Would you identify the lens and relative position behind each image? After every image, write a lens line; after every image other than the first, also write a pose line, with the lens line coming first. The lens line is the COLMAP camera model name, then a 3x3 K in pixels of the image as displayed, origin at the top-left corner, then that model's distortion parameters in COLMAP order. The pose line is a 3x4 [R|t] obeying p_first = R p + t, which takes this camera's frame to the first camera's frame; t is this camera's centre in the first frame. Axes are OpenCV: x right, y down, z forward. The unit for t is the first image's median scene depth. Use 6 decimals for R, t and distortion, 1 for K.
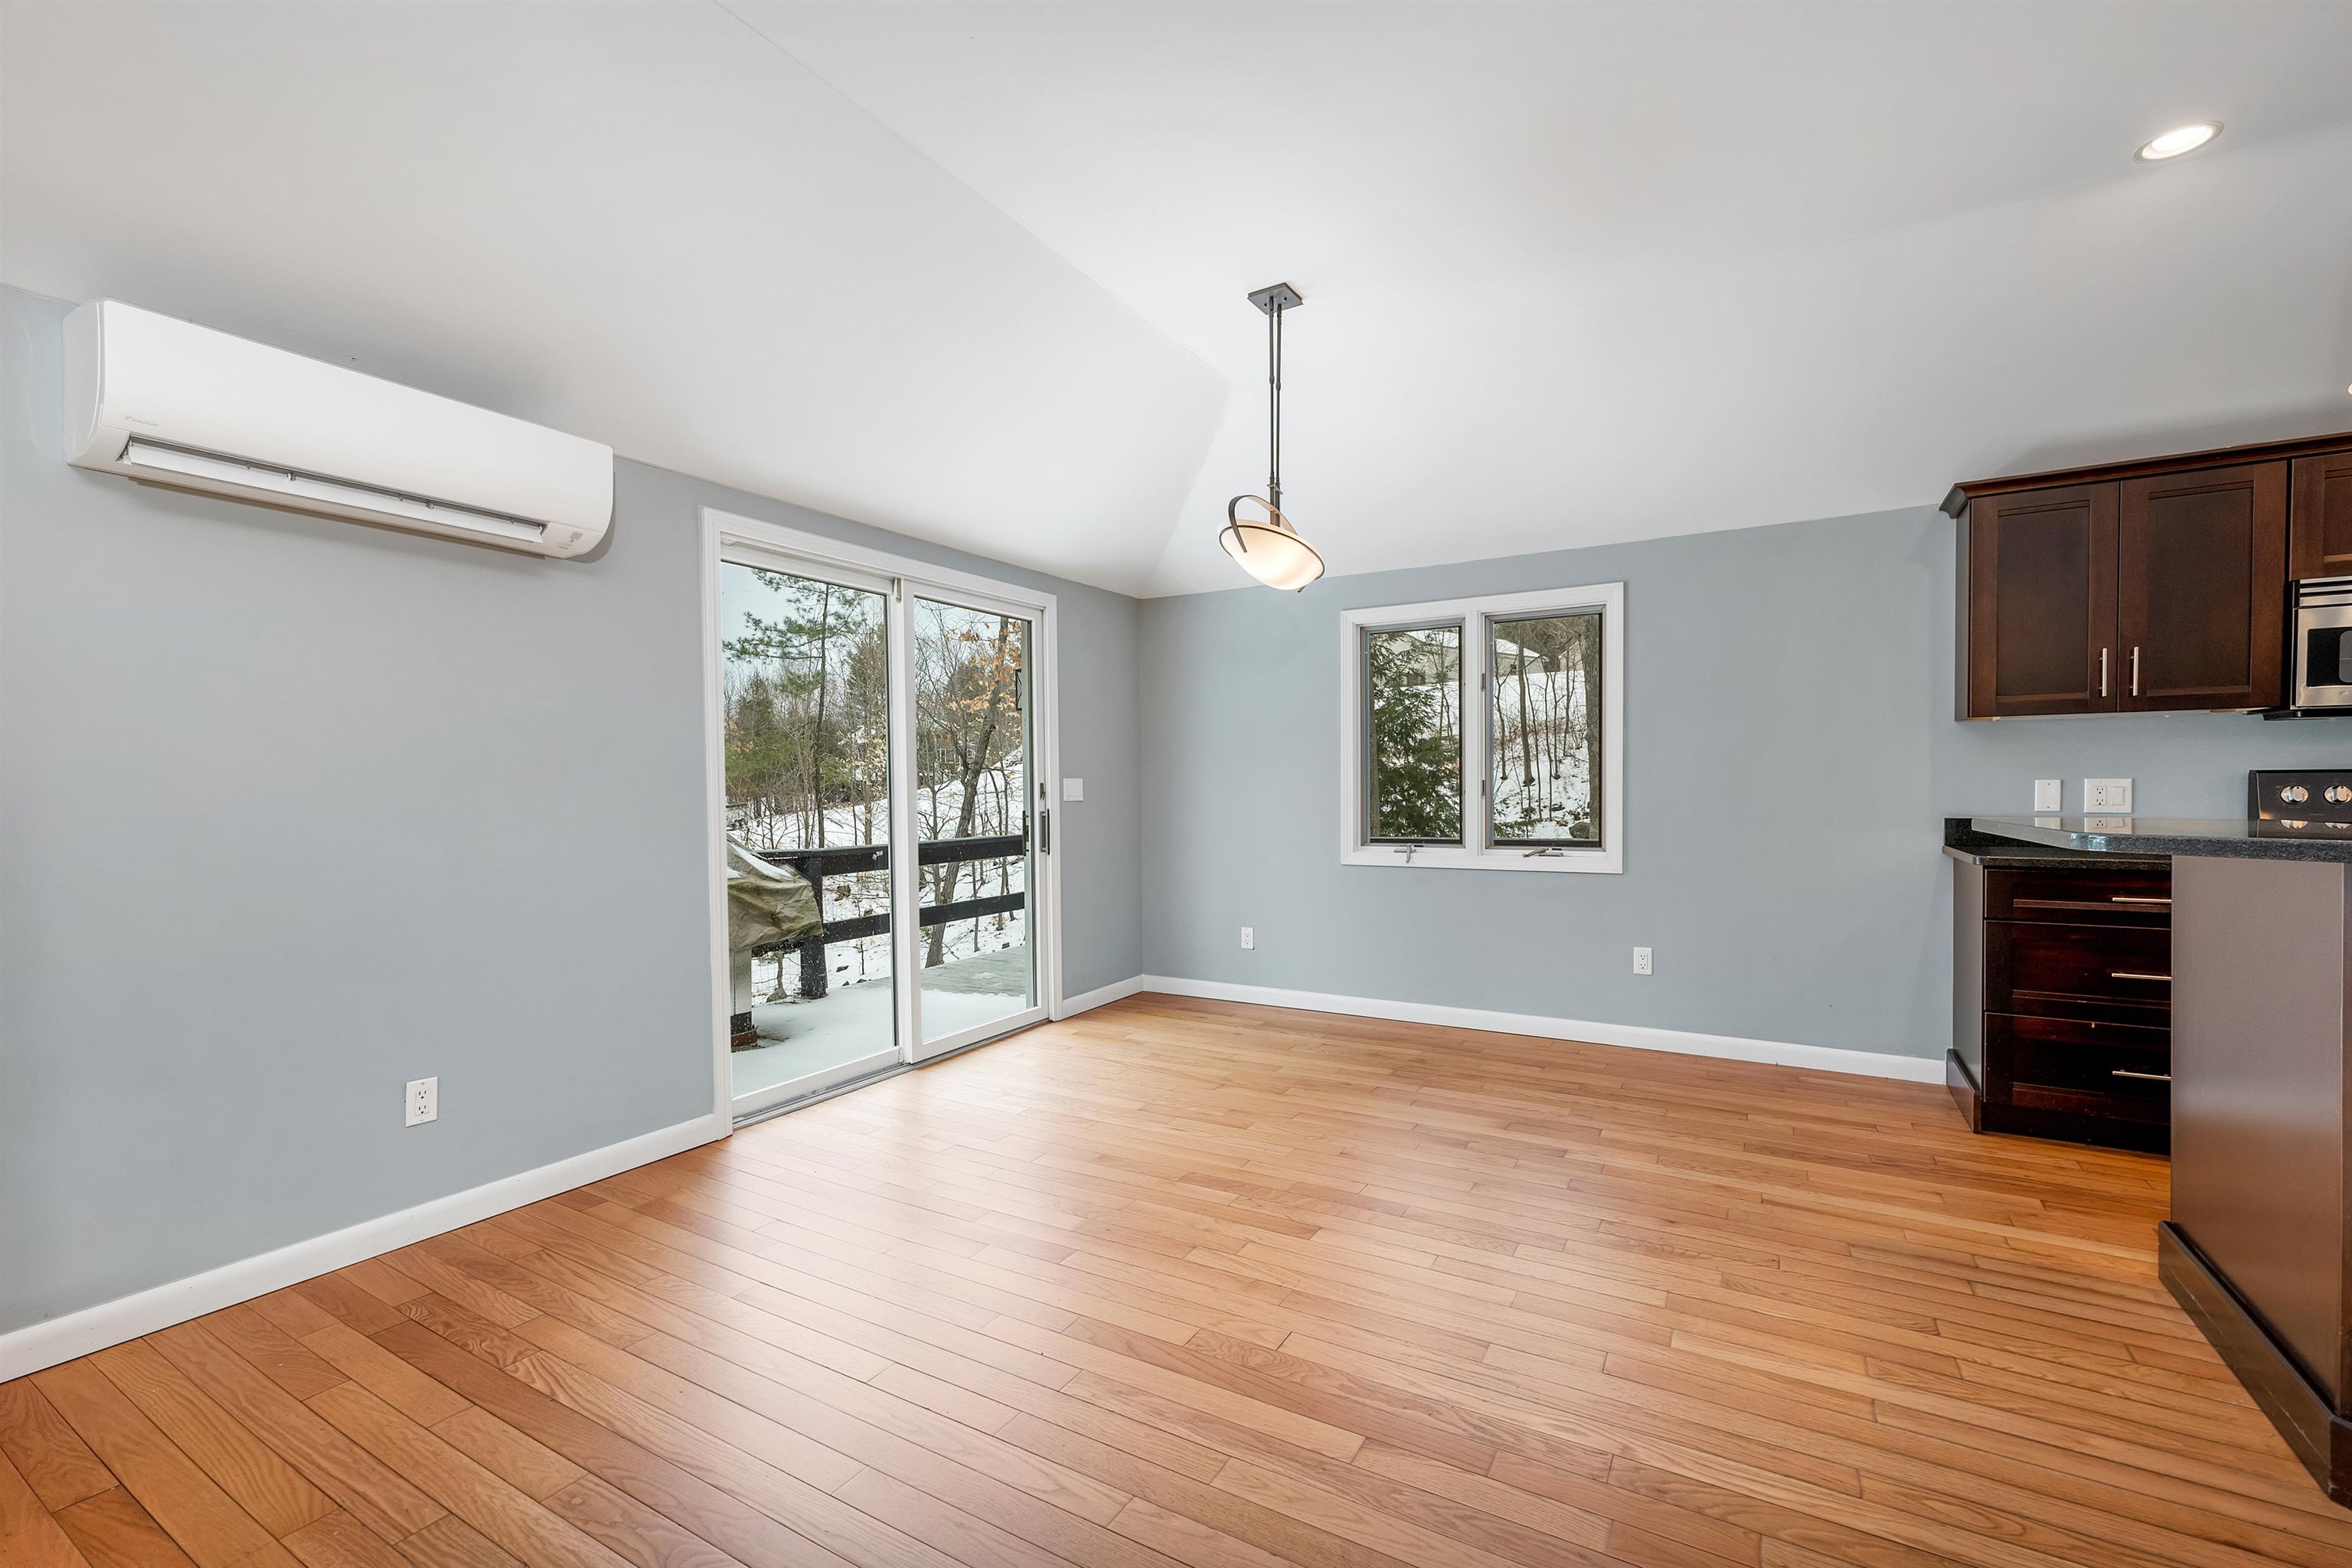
lens RADIAL K [[987.0, 0, 1169.5], [0, 987.0, 807.2], [0, 0, 1]] dist [0.003133, -0.000546]
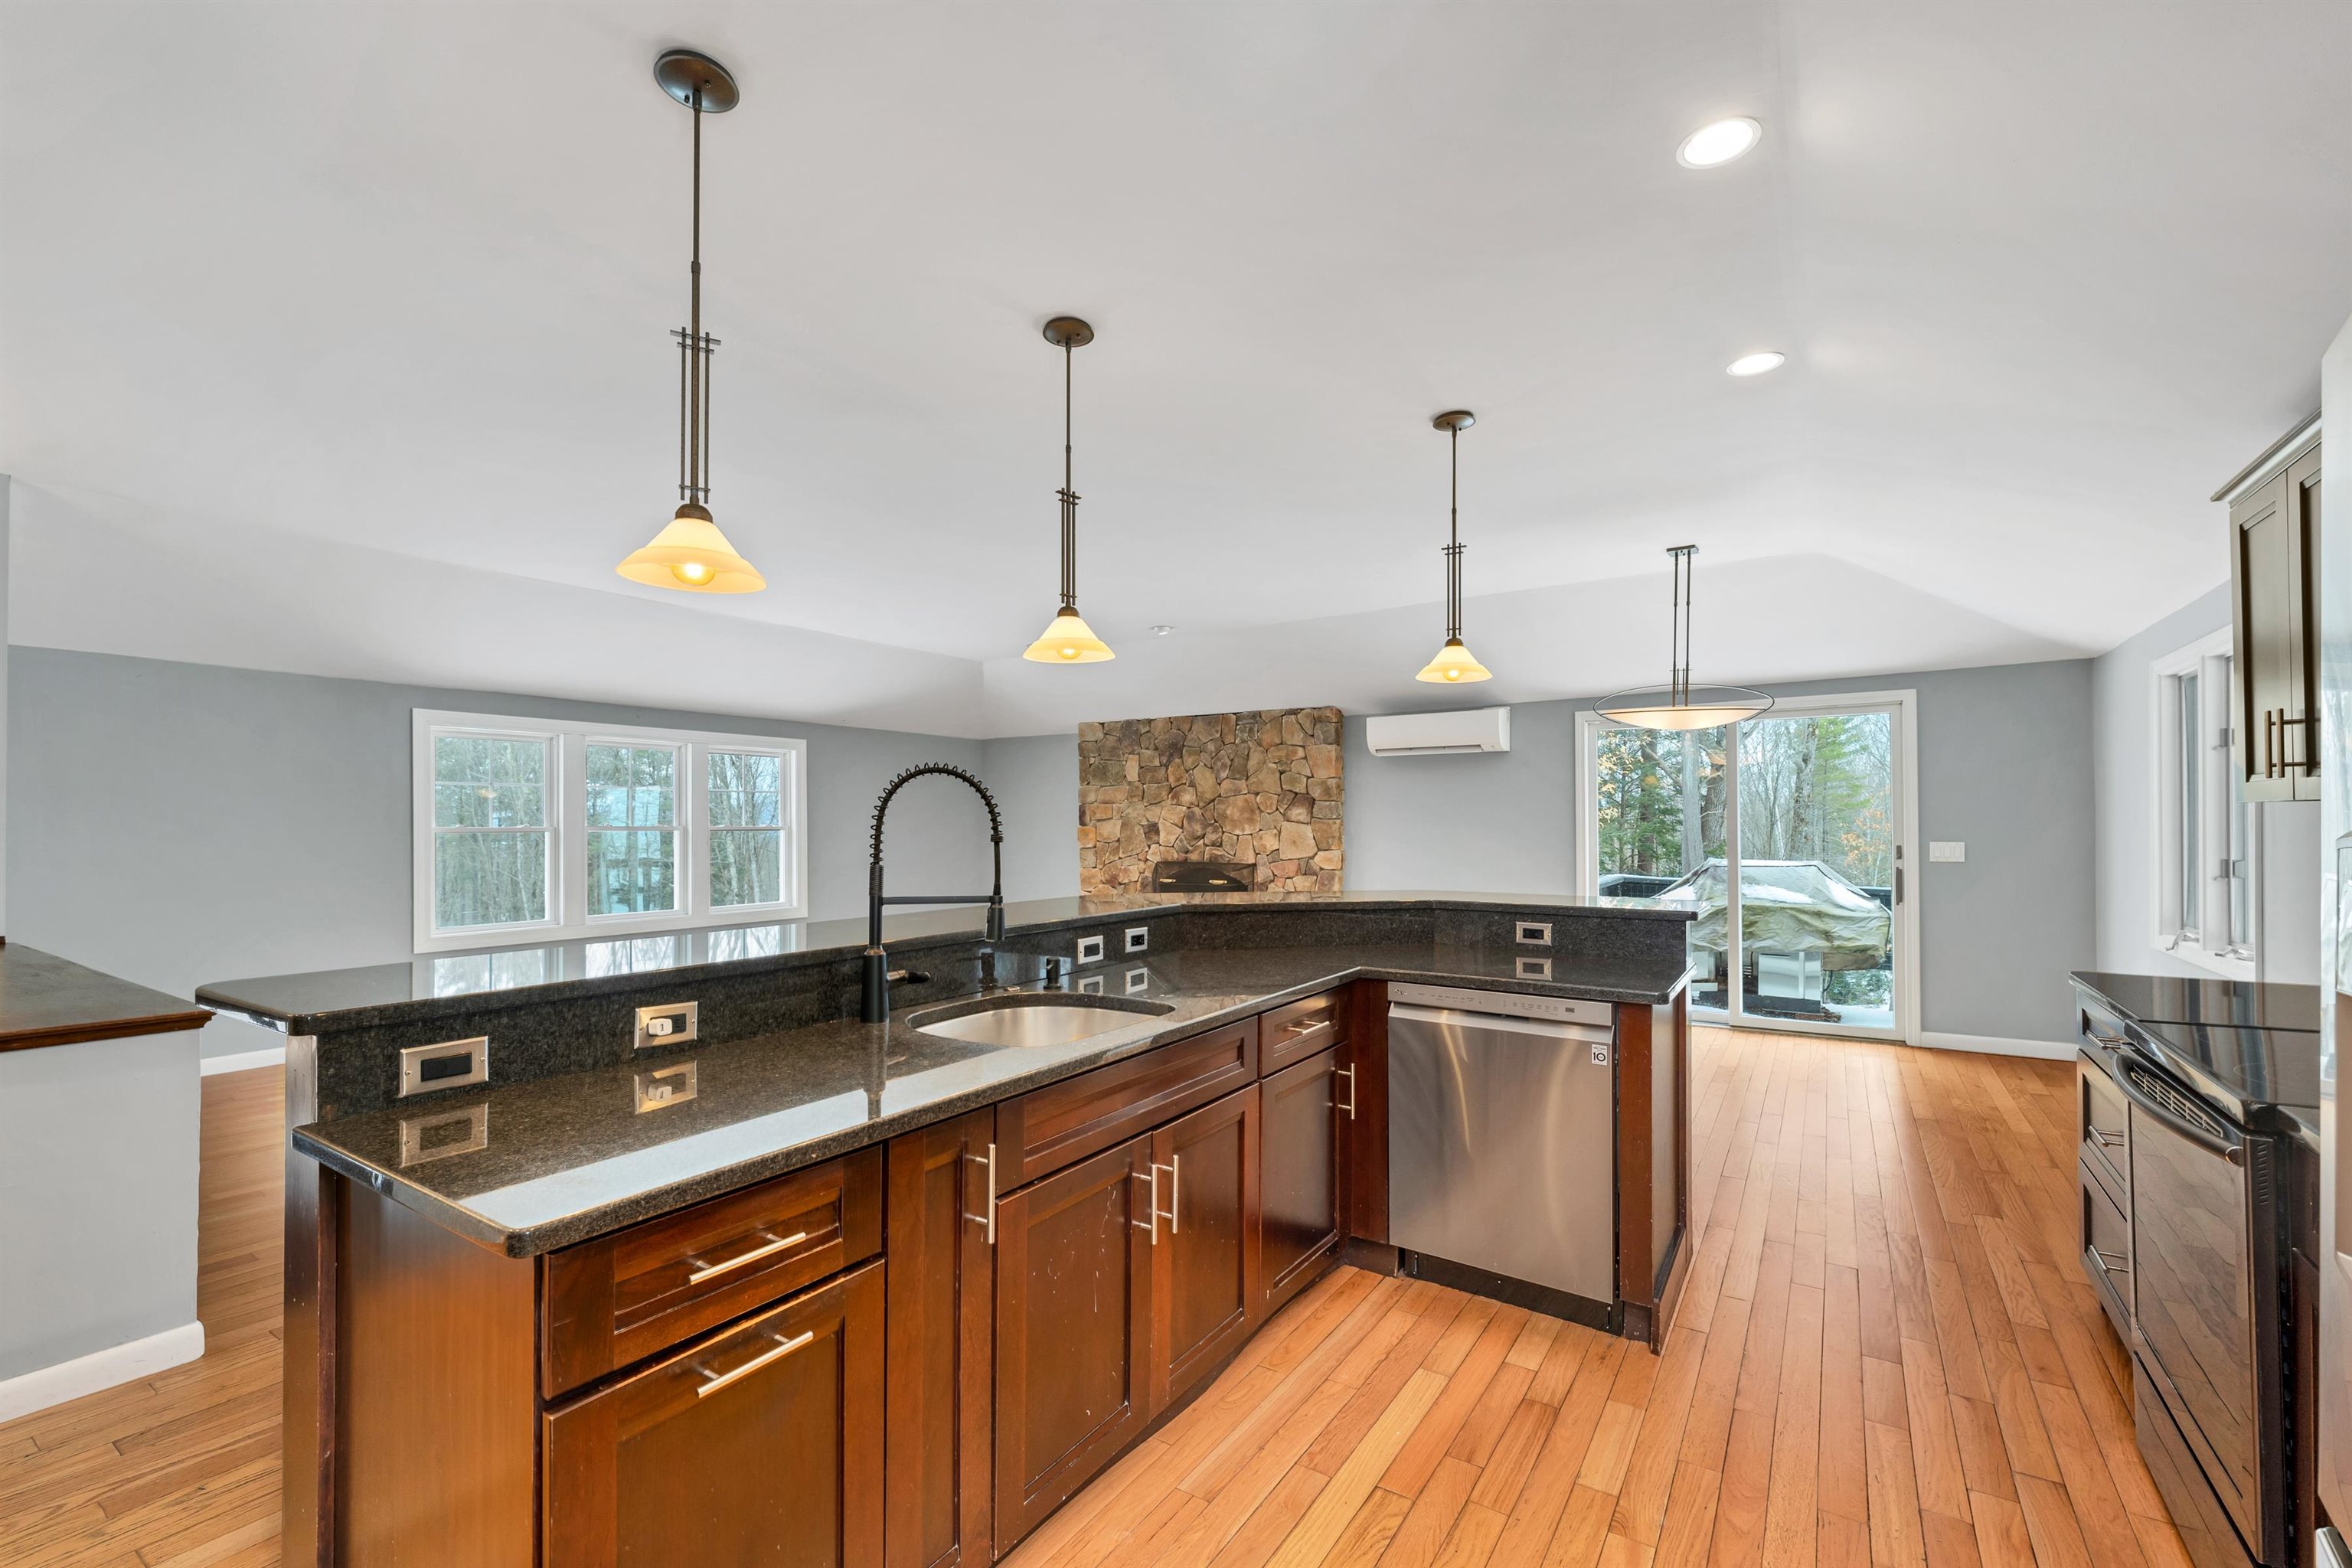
lens RADIAL K [[987.0, 0, 1175.7], [0, 987.0, 820.7], [0, 0, 1]] dist [0.003133, -0.000546]
pose [[-0.044762, 0.006203, -0.998978, 1.768098], [-0.013025, 0.999892, 0.006792, -0.080451], [0.998913, 0.013315, -0.044676, 0.265234]]
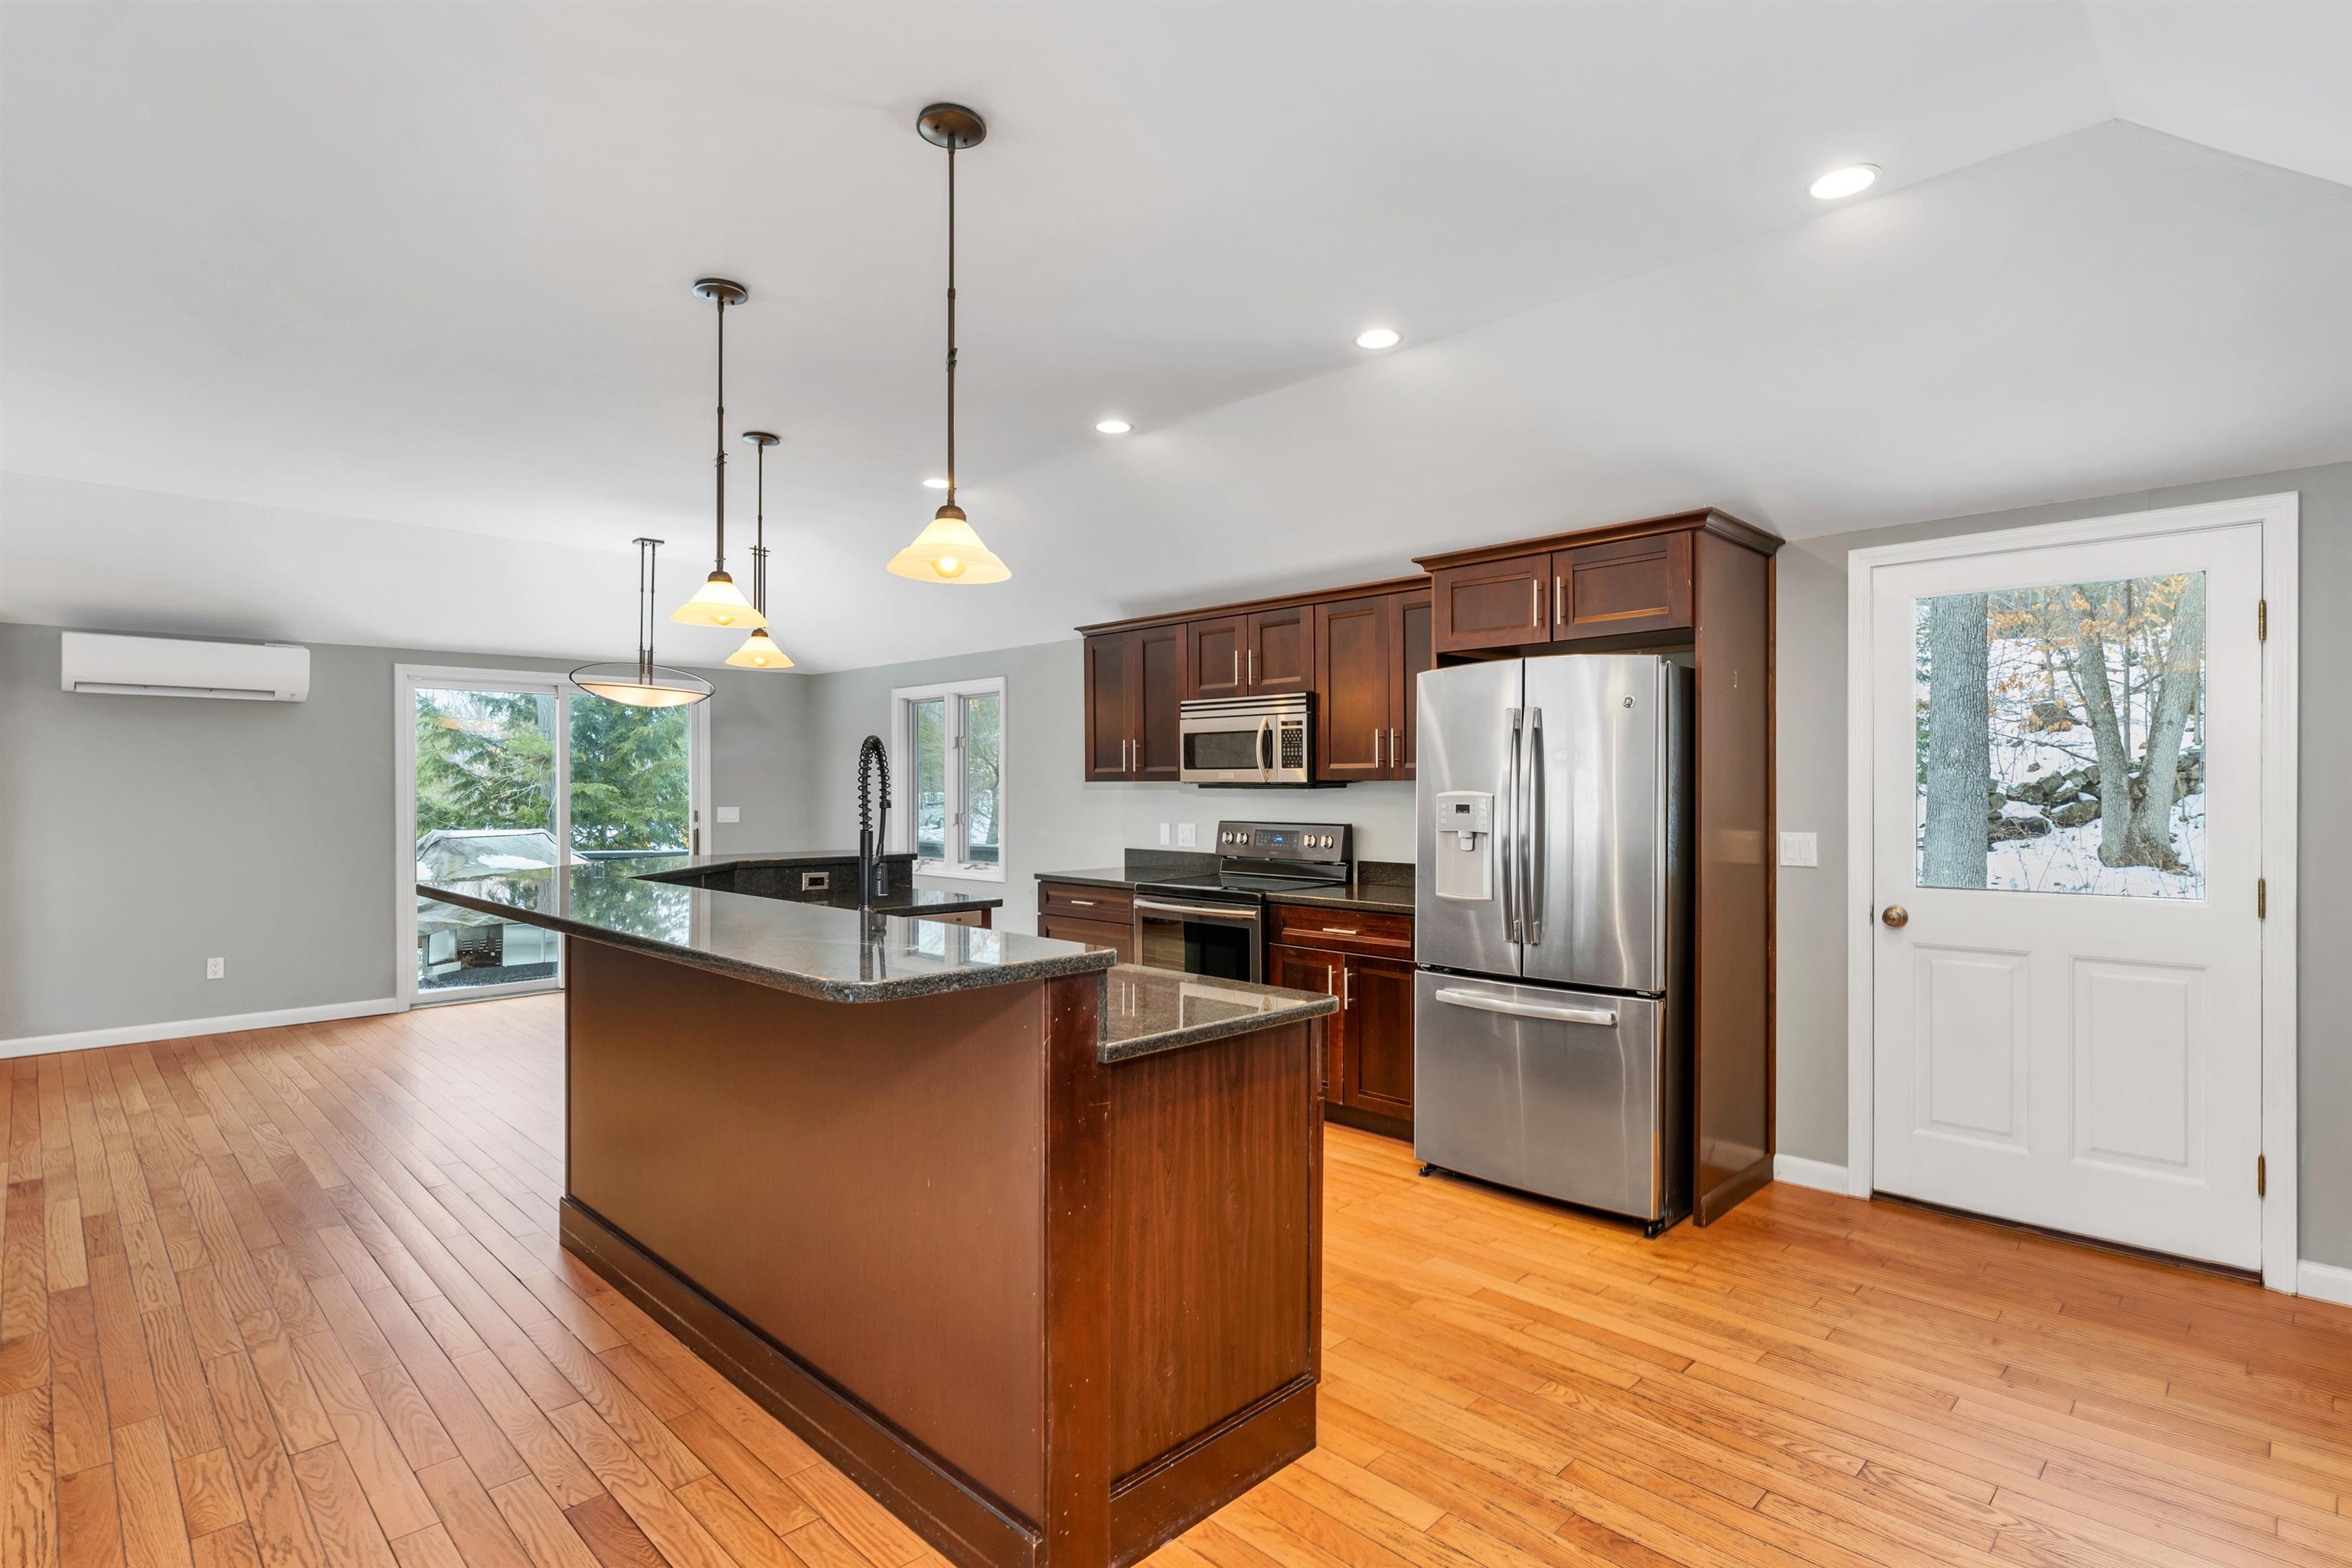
lens RADIAL K [[1146.7, 0, 1174.3], [0, 1146.7, 788.4], [0, 0, 1]] dist [-0.000850, 0.000700]
pose [[0.969485, 0.008135, -0.245017, 1.527243], [-0.012130, 0.999817, -0.014800, -0.063198], [0.244851, 0.017321, 0.969406, -0.734855]]
